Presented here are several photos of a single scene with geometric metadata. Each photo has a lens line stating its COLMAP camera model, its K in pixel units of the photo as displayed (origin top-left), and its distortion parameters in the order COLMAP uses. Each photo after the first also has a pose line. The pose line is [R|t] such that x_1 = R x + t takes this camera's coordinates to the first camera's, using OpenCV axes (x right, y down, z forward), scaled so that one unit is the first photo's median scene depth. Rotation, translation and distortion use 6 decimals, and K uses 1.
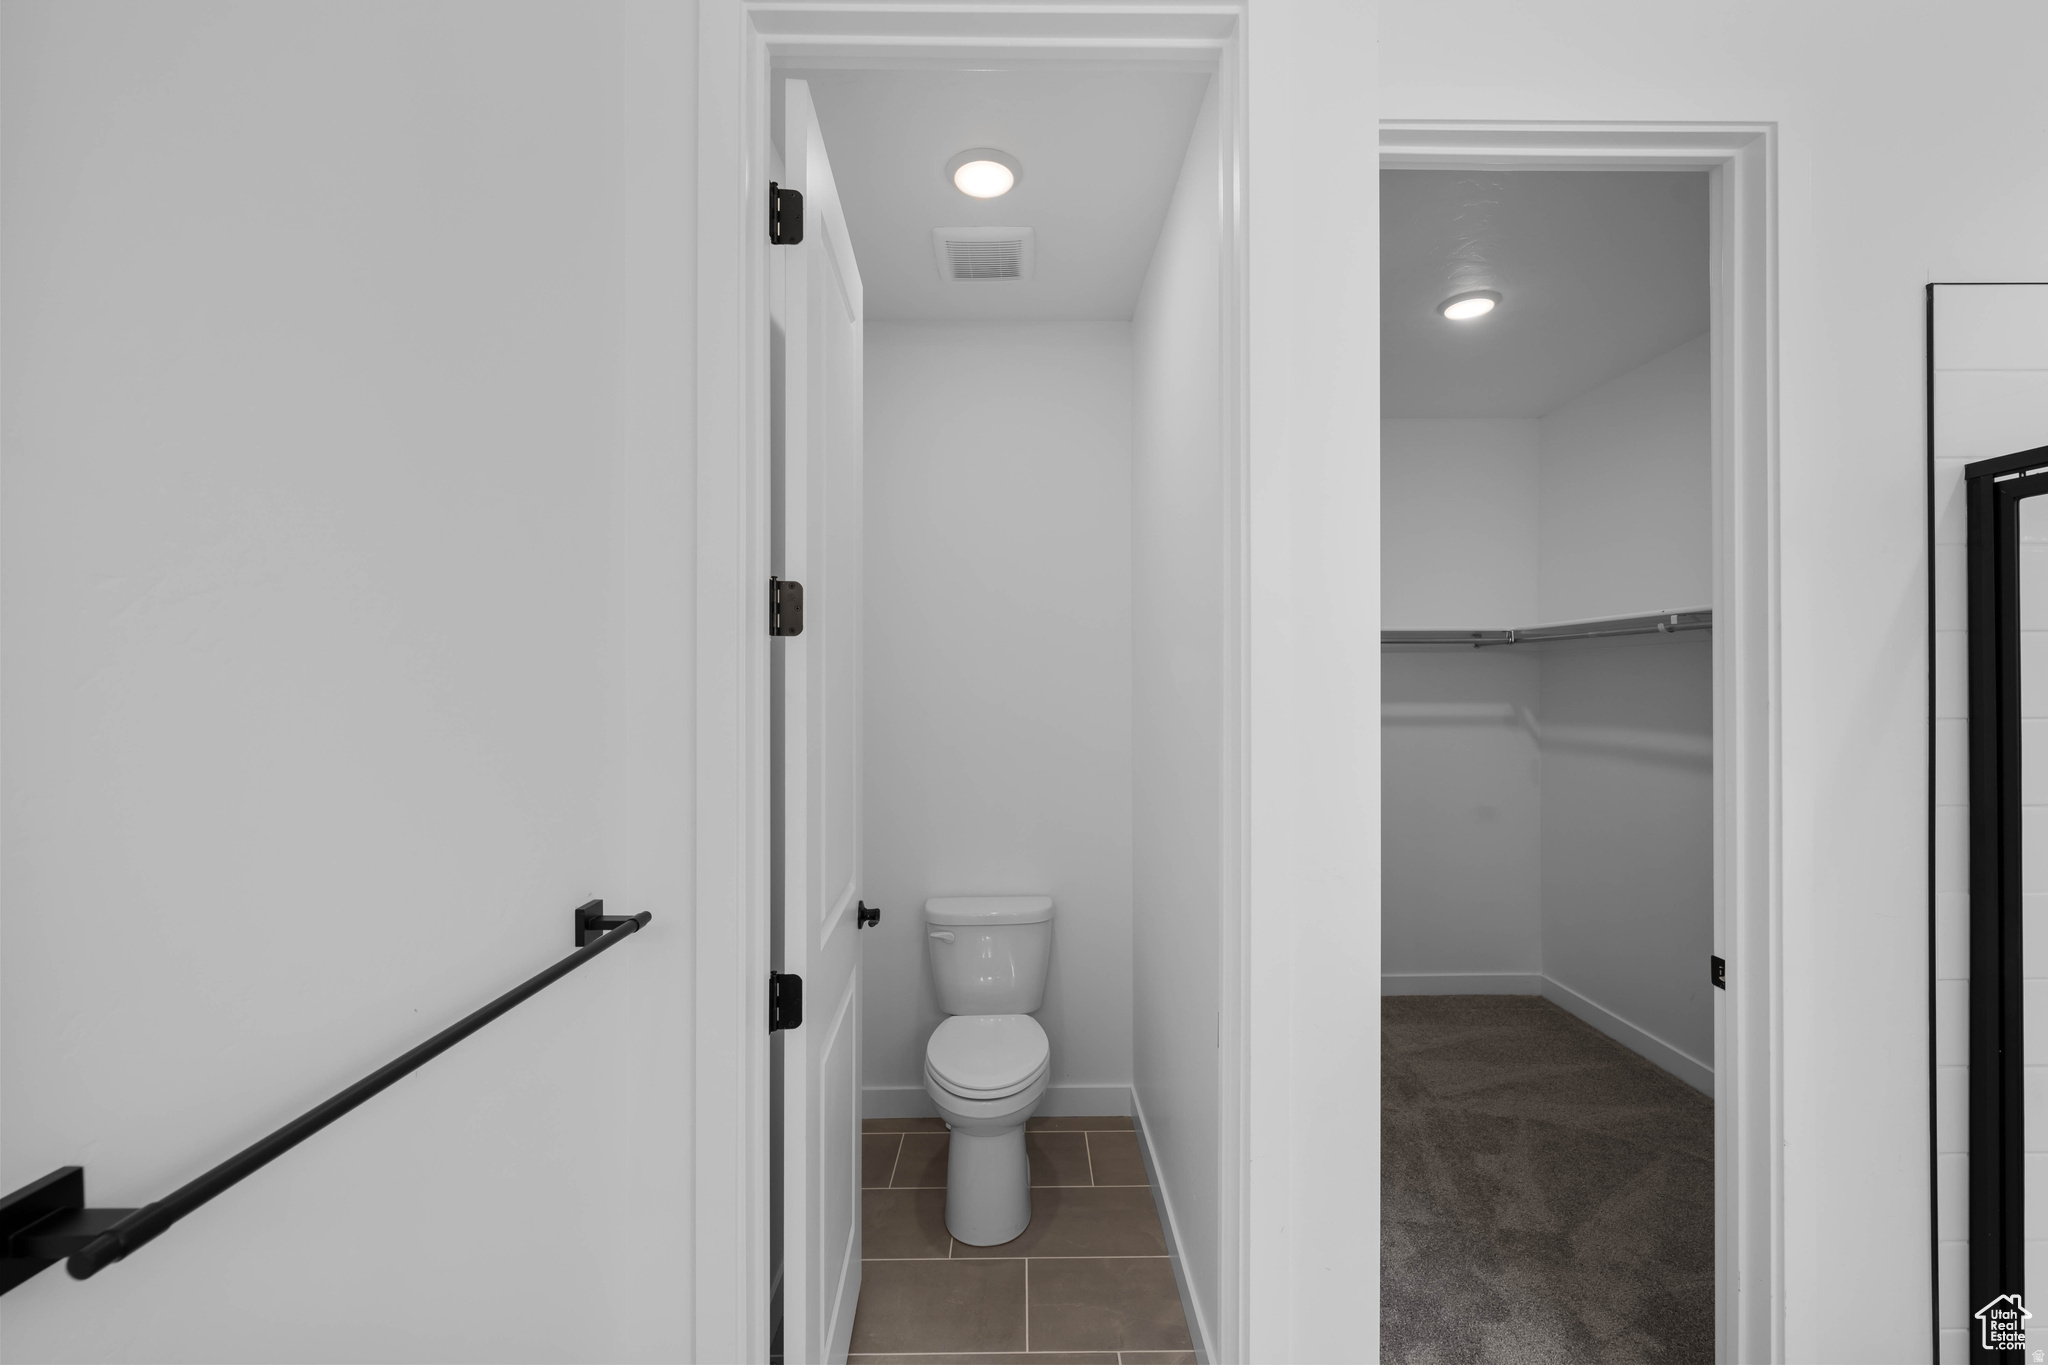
lens RADIAL K [[826.5, 0, 1027.5], [0, 826.5, 681.8], [0, 0, 1]] dist [0.000879, -0.000670]
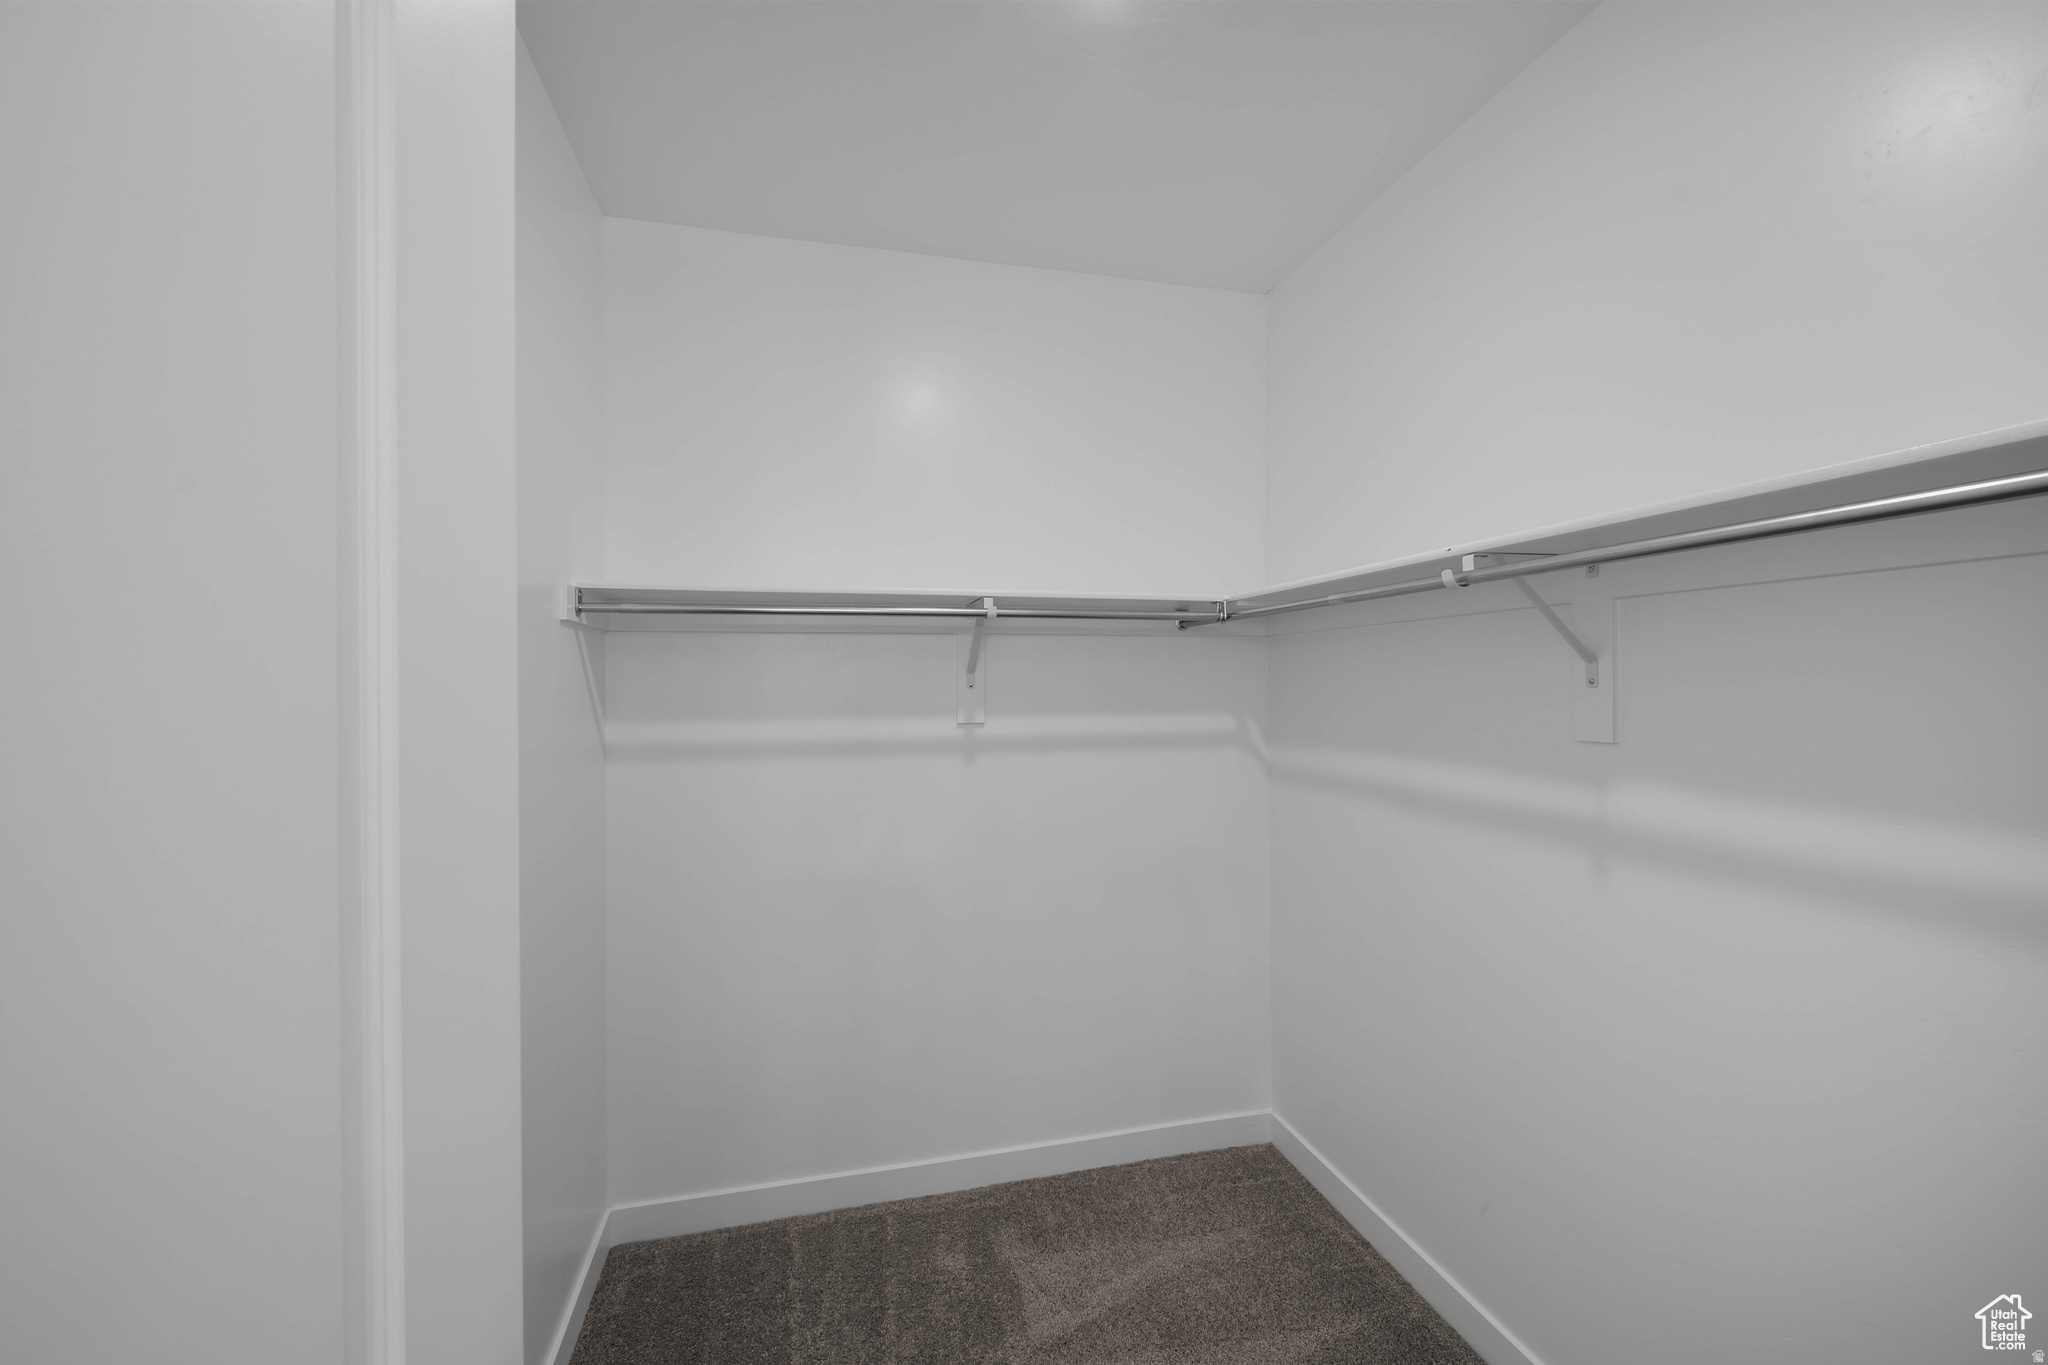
lens RADIAL K [[826.5, 0, 1032.3], [0, 826.5, 679.9], [0, 0, 1]] dist [0.000879, -0.000670]
pose [[0.971990, -0.004827, 0.234972, 0.391513], [0.004219, 0.999986, 0.003088, -0.004552], [-0.234984, -0.002010, 0.971997, 0.557406]]
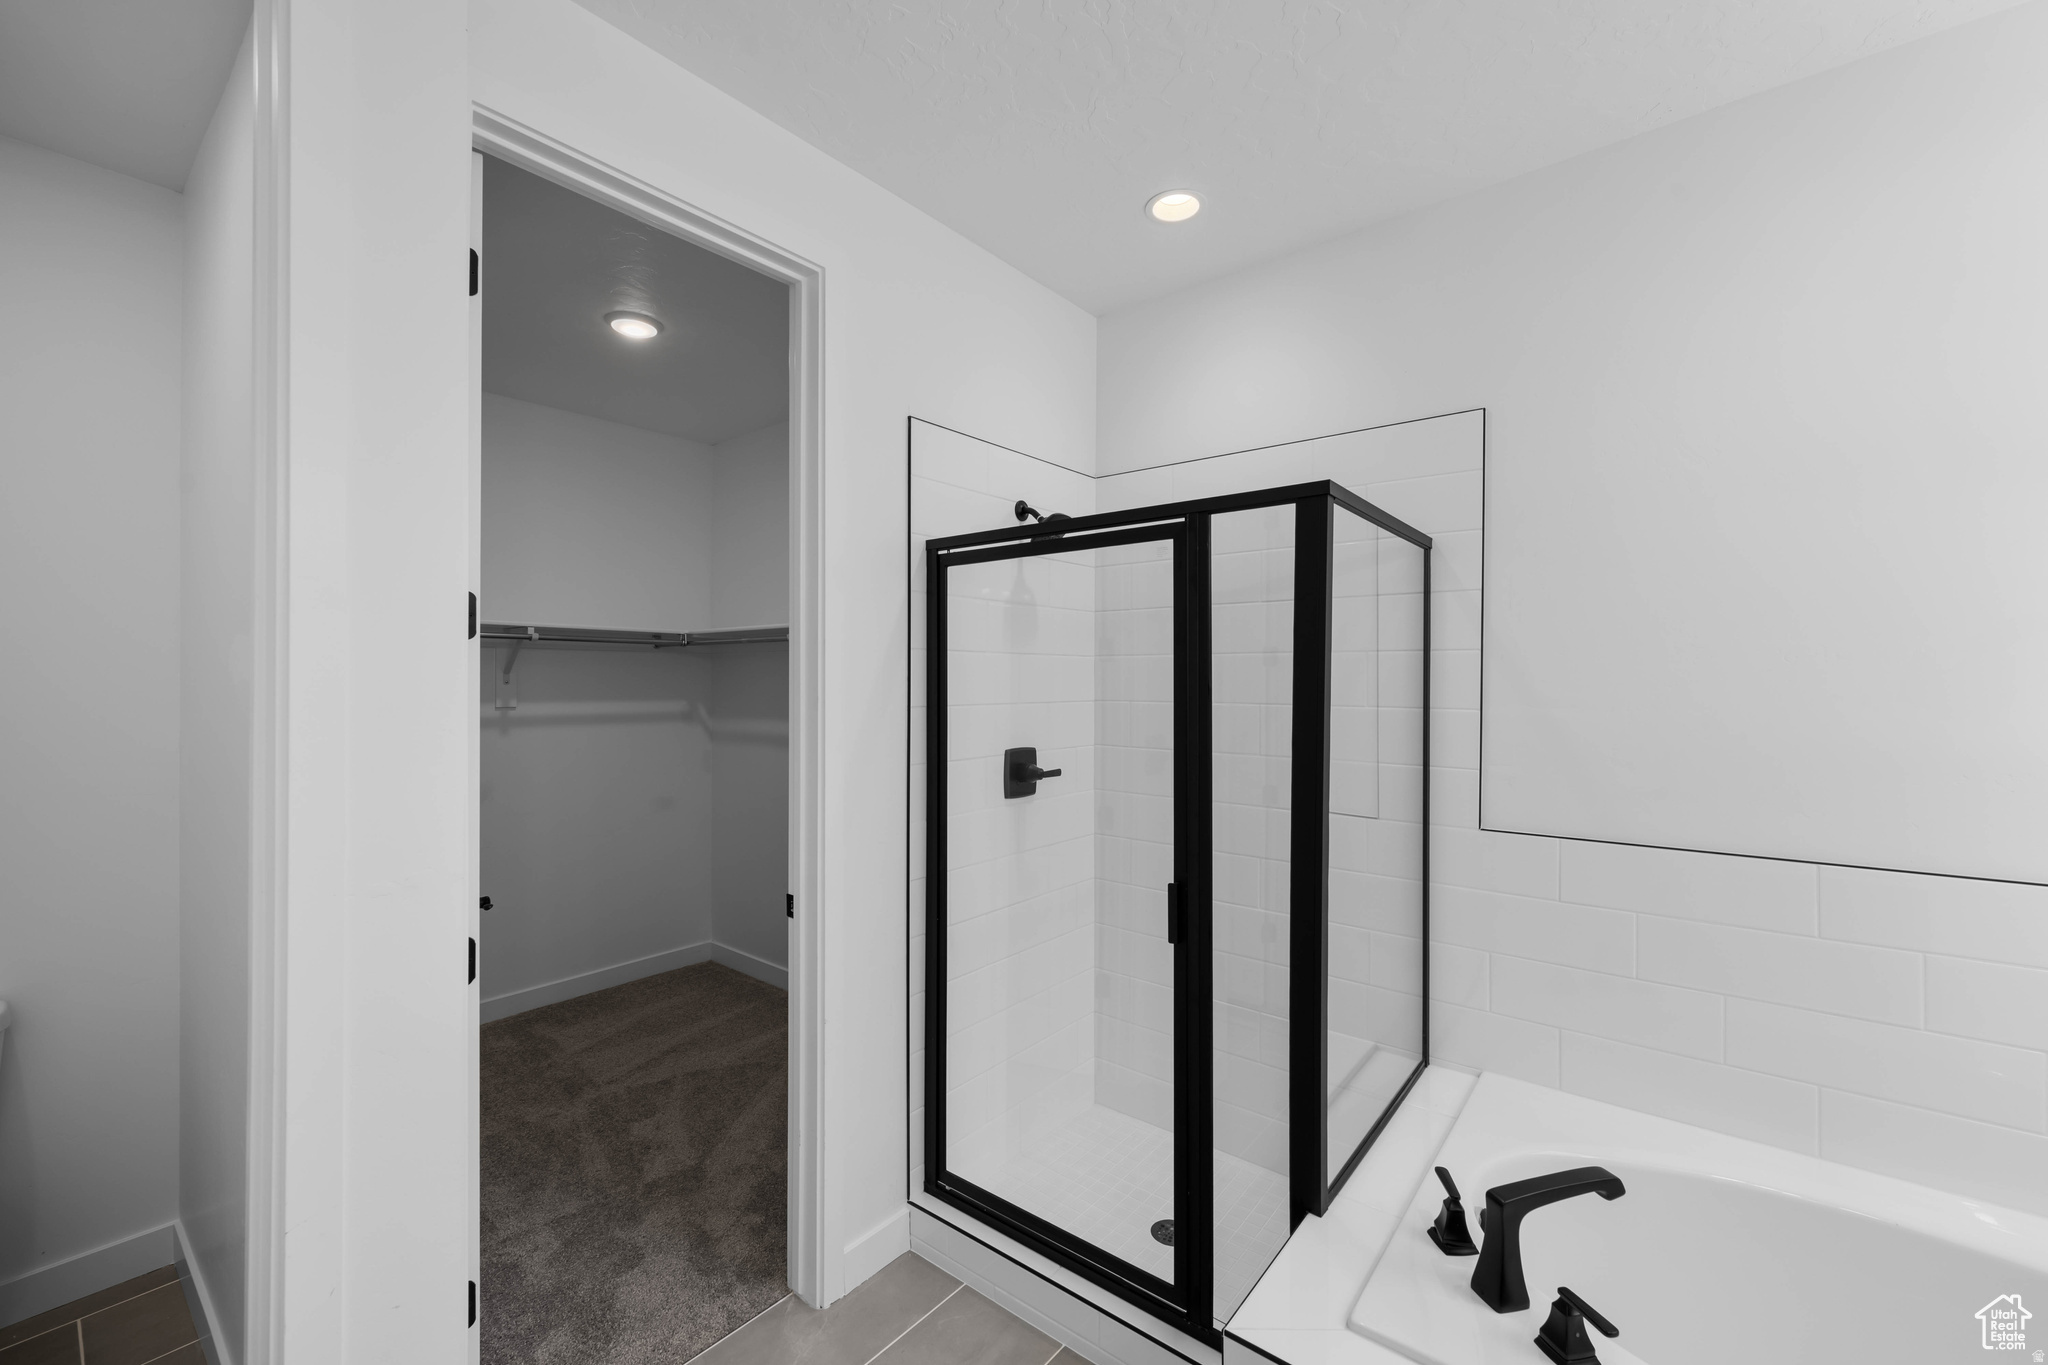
lens RADIAL K [[826.5, 0, 1028.3], [0, 826.5, 680.9], [0, 0, 1]] dist [0.000879, -0.000670]
pose [[0.639658, 0.004448, 0.768647, 0.046196], [-0.005398, 0.999985, -0.001295, -0.000799], [-0.768641, -0.003321, 0.639672, -0.067983]]
